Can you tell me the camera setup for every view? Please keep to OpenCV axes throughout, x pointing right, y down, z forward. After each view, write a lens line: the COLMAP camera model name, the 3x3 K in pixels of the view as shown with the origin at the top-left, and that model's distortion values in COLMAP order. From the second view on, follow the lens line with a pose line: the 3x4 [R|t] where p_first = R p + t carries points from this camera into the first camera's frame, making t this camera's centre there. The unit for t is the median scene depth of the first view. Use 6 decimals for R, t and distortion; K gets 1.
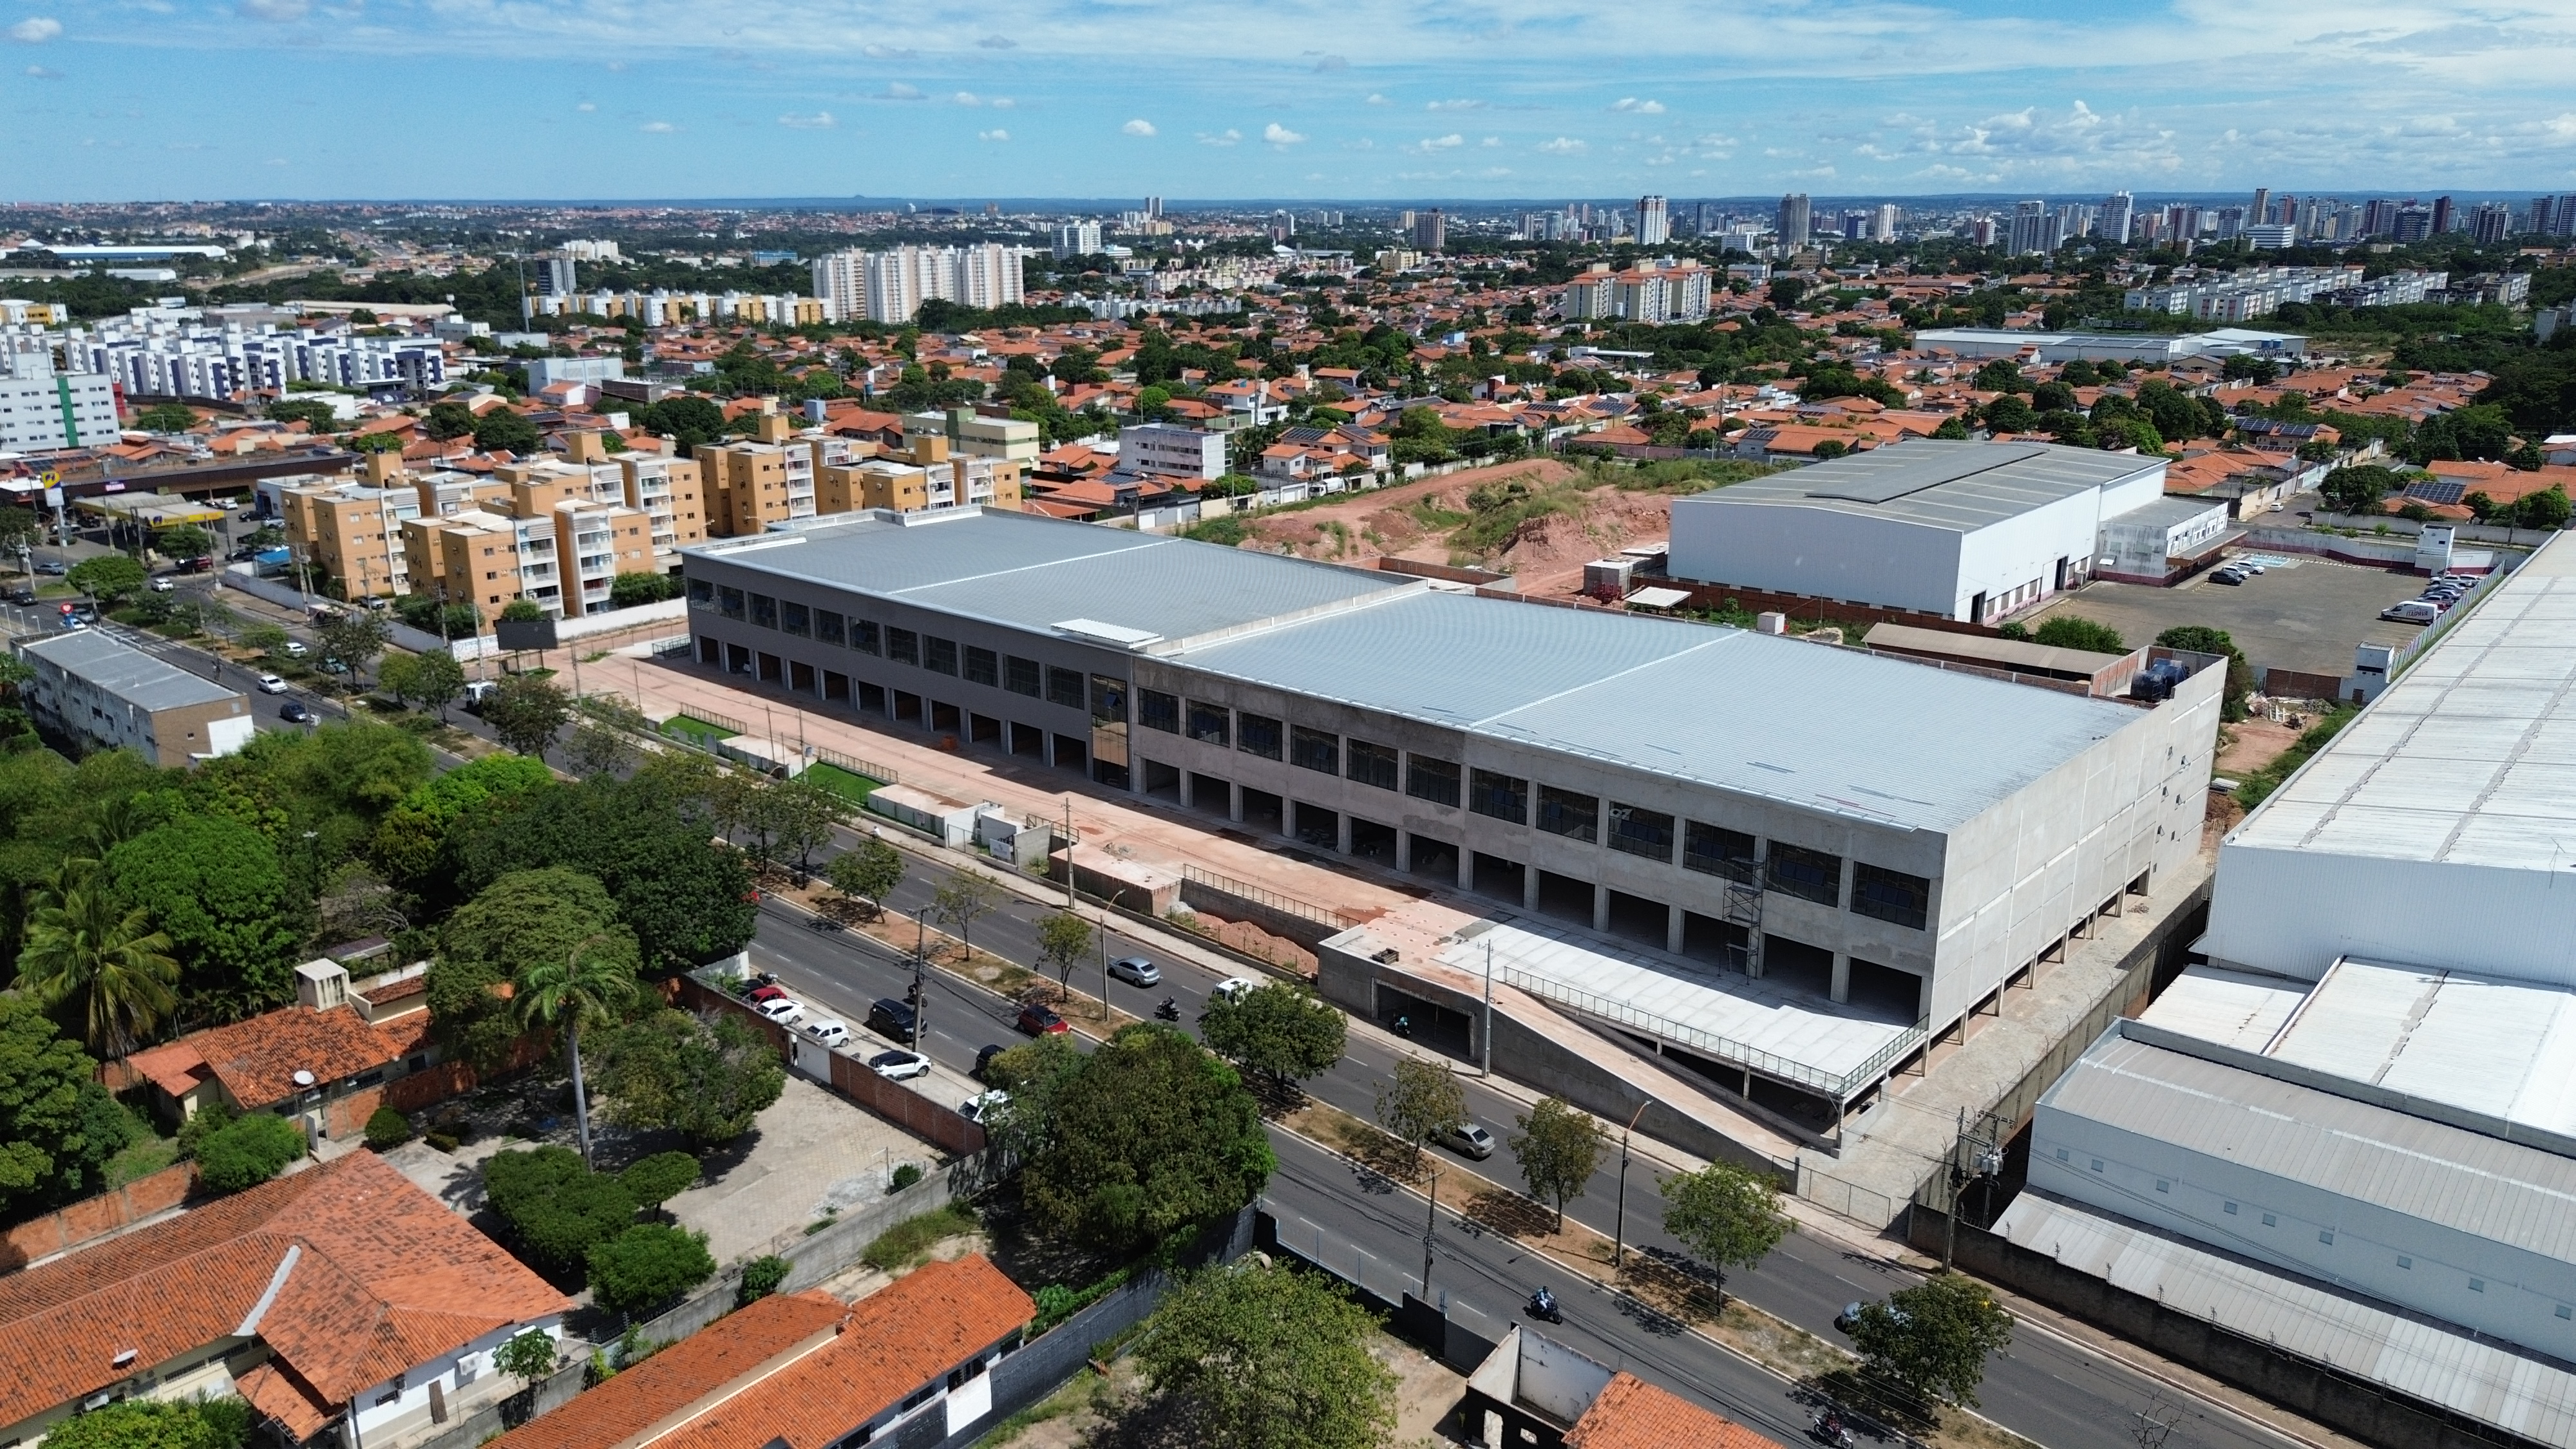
lens RADIAL K [[1827.7, 0, 1288.0], [0, 1827.7, 724.5], [0, 0, 1]] dist [0.065113, -0.060712]
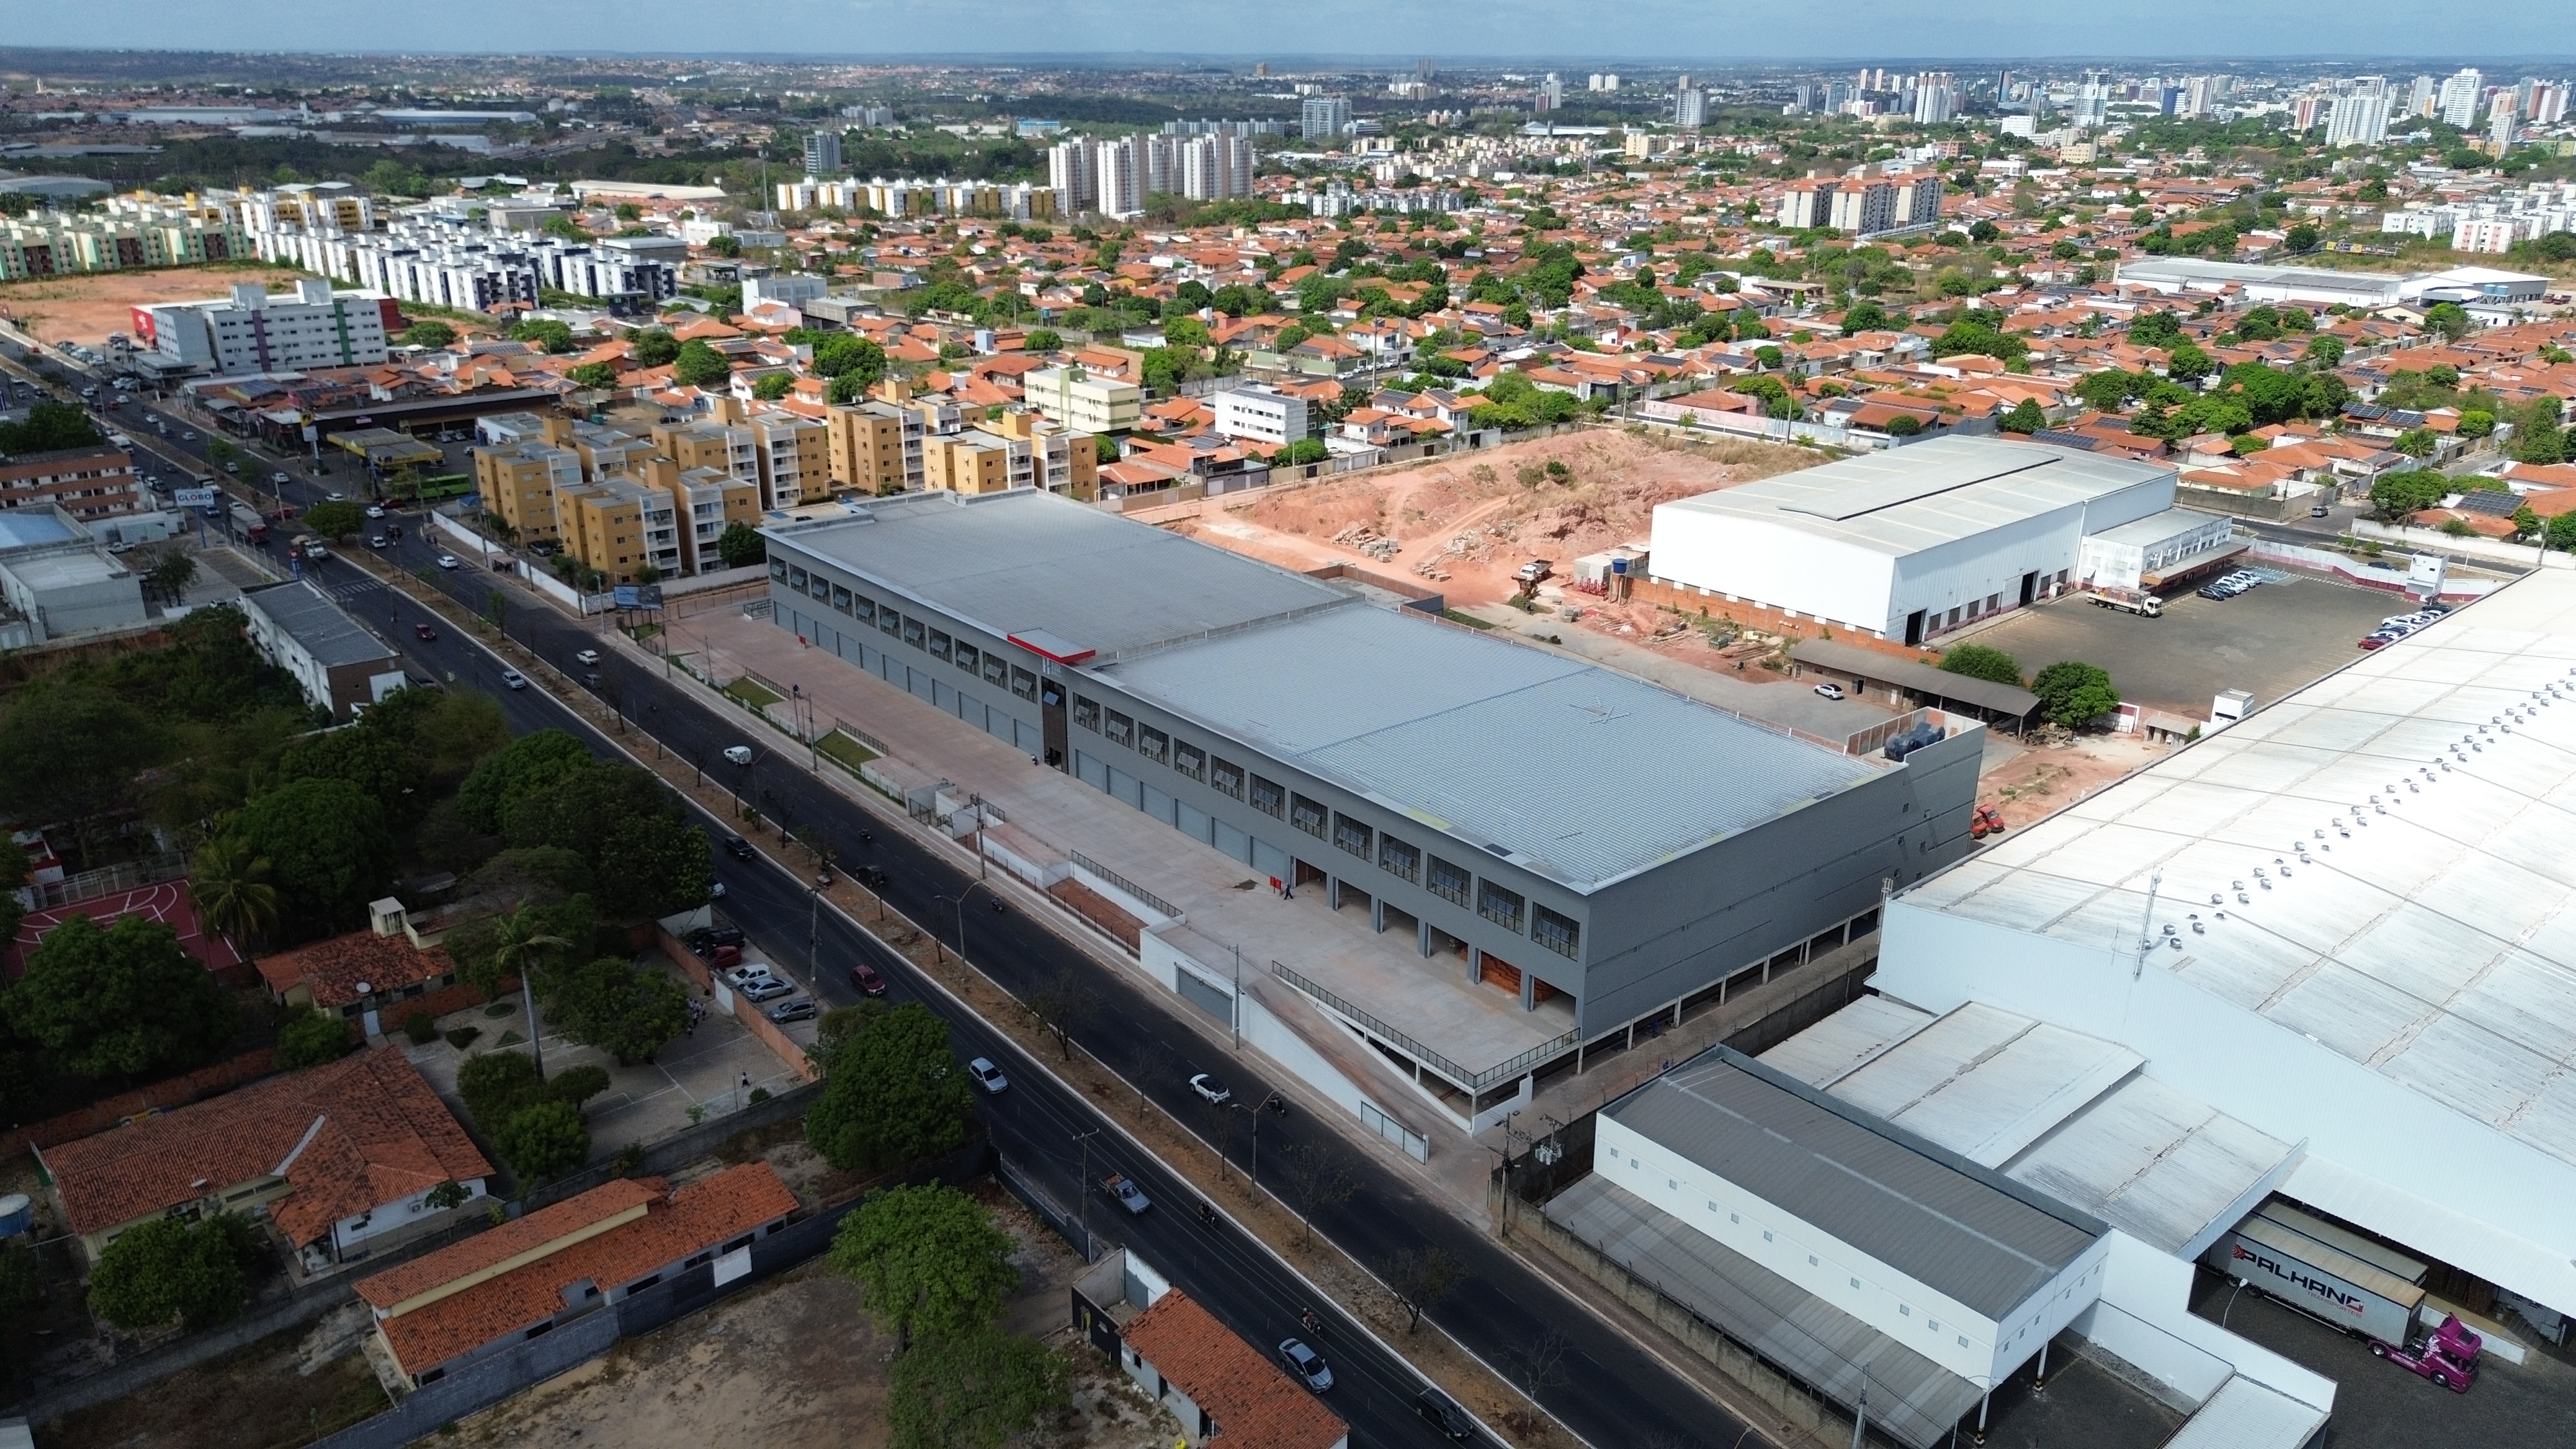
lens RADIAL K [[1831.9, 0, 1288.0], [0, 1831.9, 724.5], [0, 0, 1]] dist [0.069052, -0.075626]
pose [[0.989380, 0.057047, -0.133688, 0.160697], [-0.047507, 0.996163, 0.073501, -0.068825], [0.137368, -0.066370, 0.988294, -0.130475]]
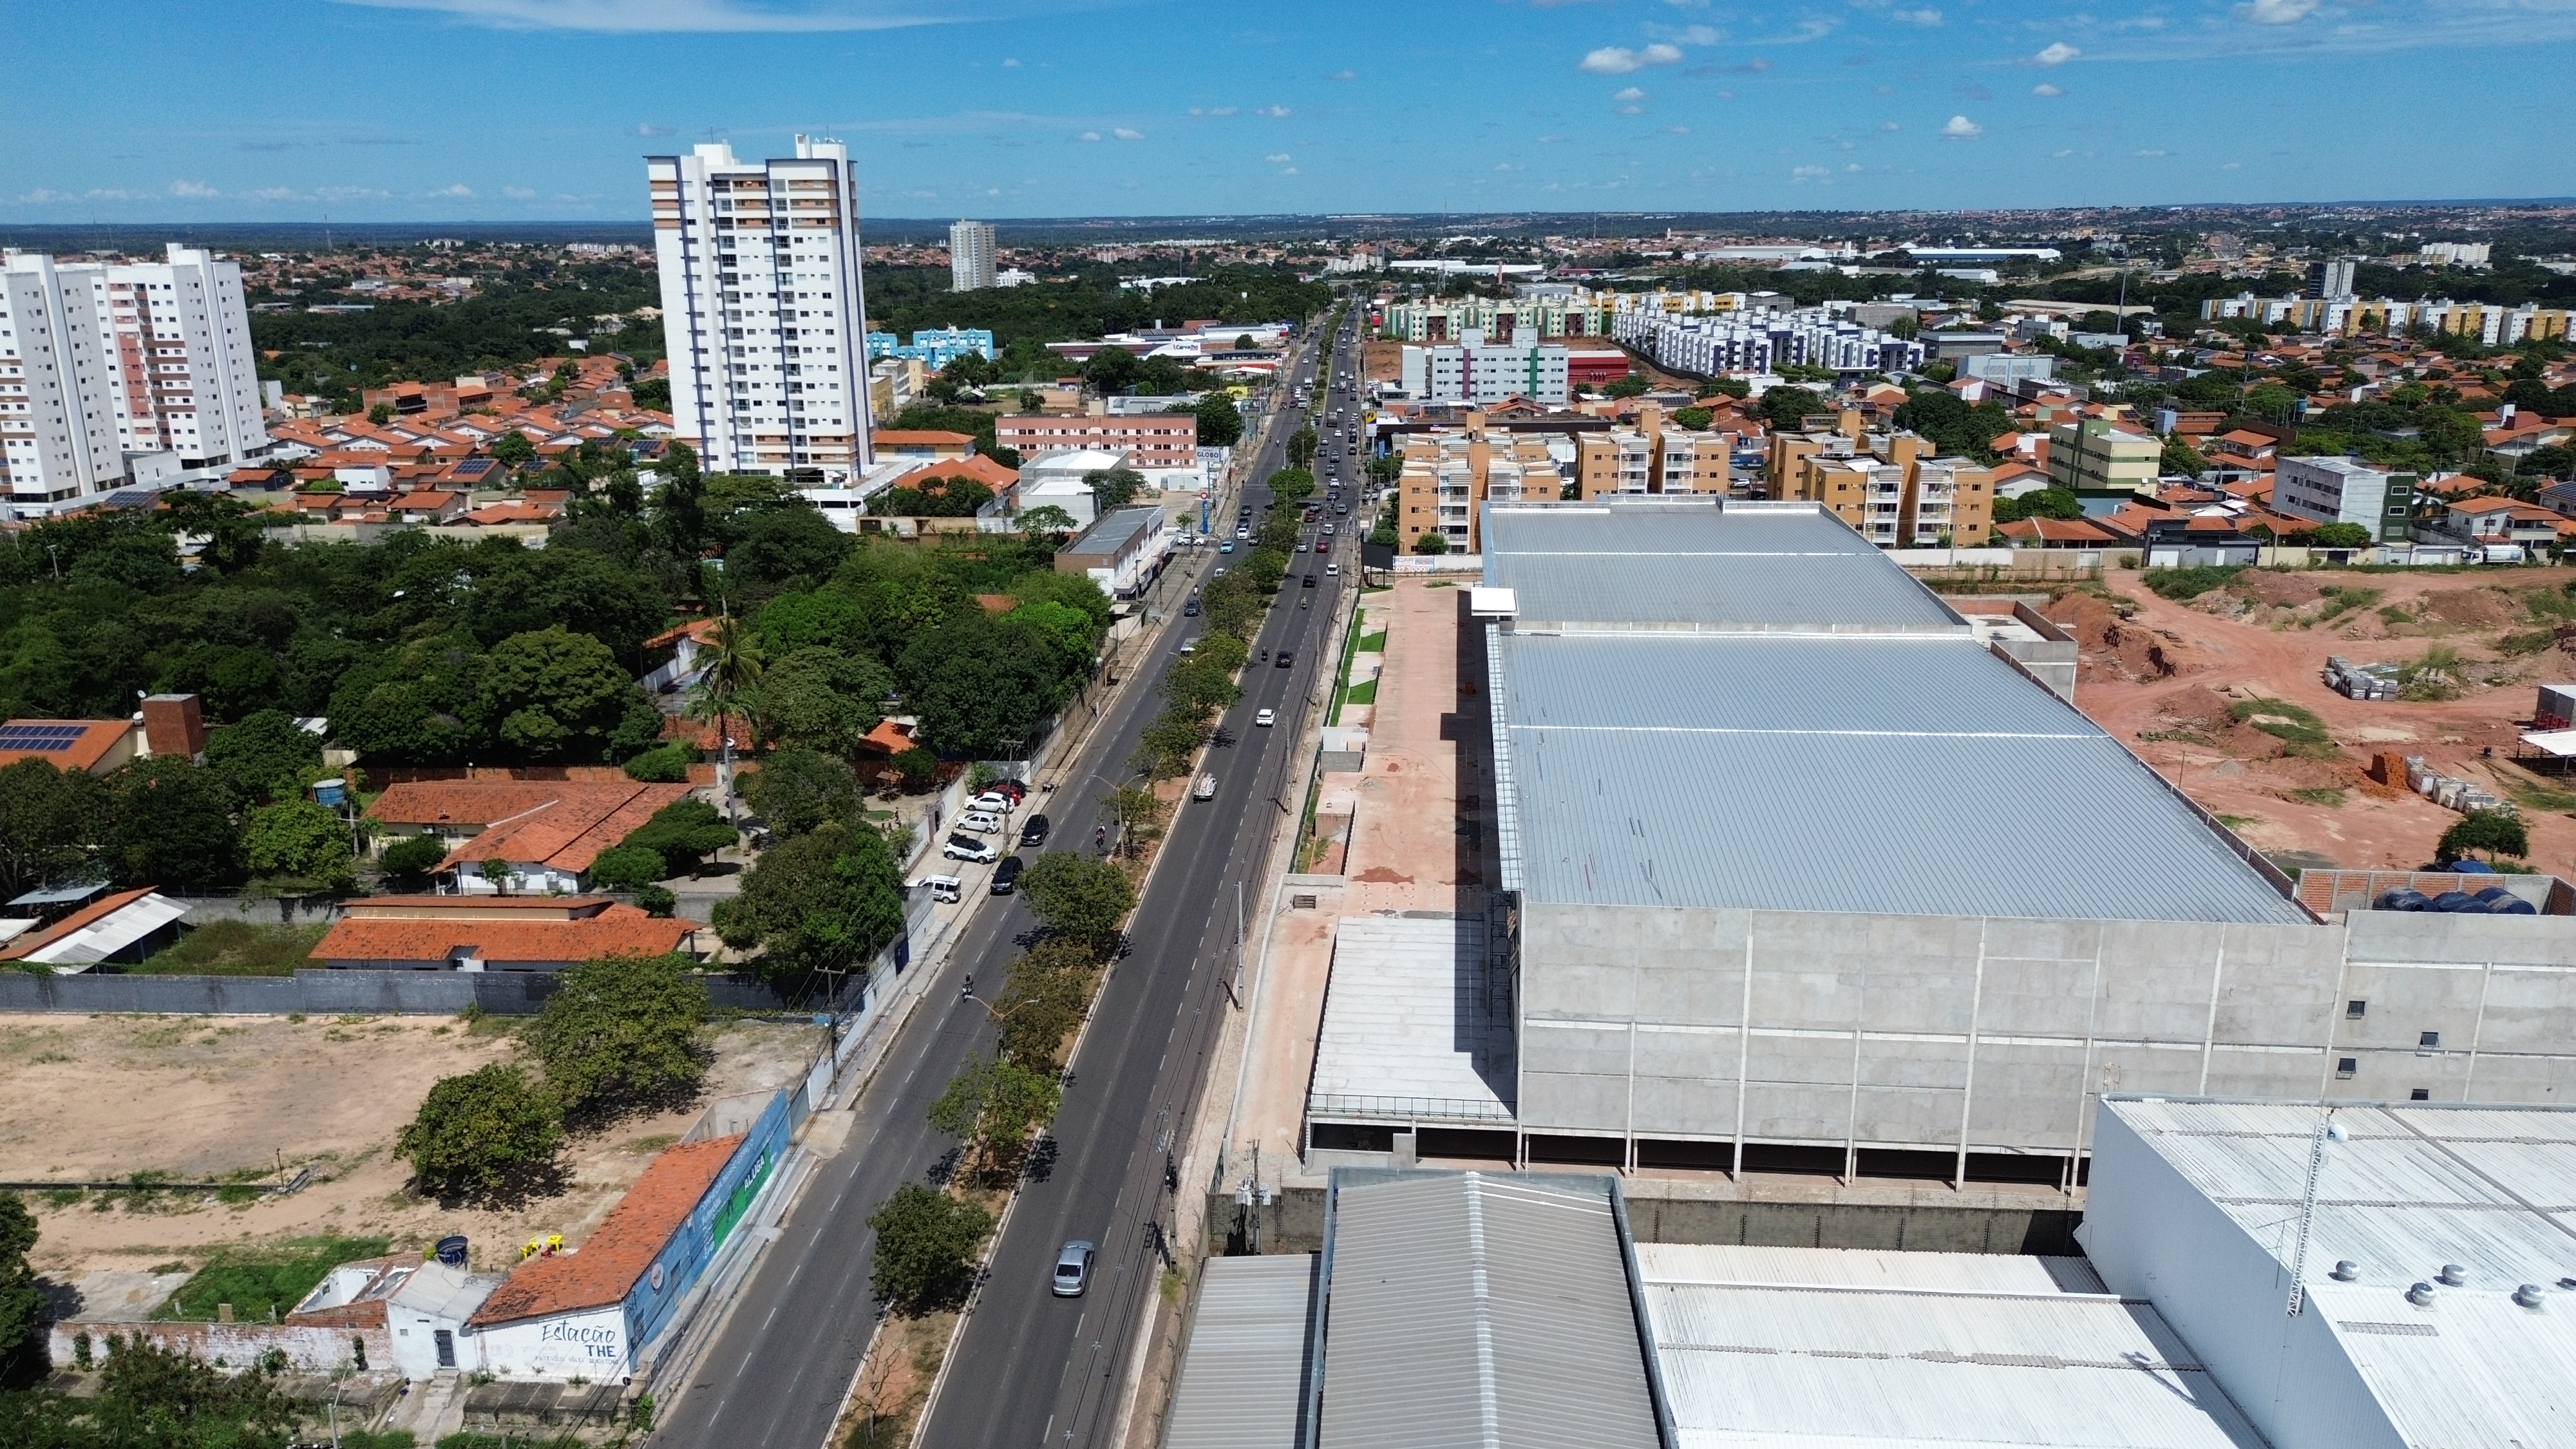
lens RADIAL K [[1821.7, 0, 1288.0], [0, 1821.7, 724.5], [0, 0, 1]] dist [0.081212, -0.090419]
pose [[0.595260, 0.212831, -0.774834, 0.489749], [-0.213765, 0.971480, 0.102623, -0.046727], [0.774577, 0.104544, 0.623779, 0.178626]]
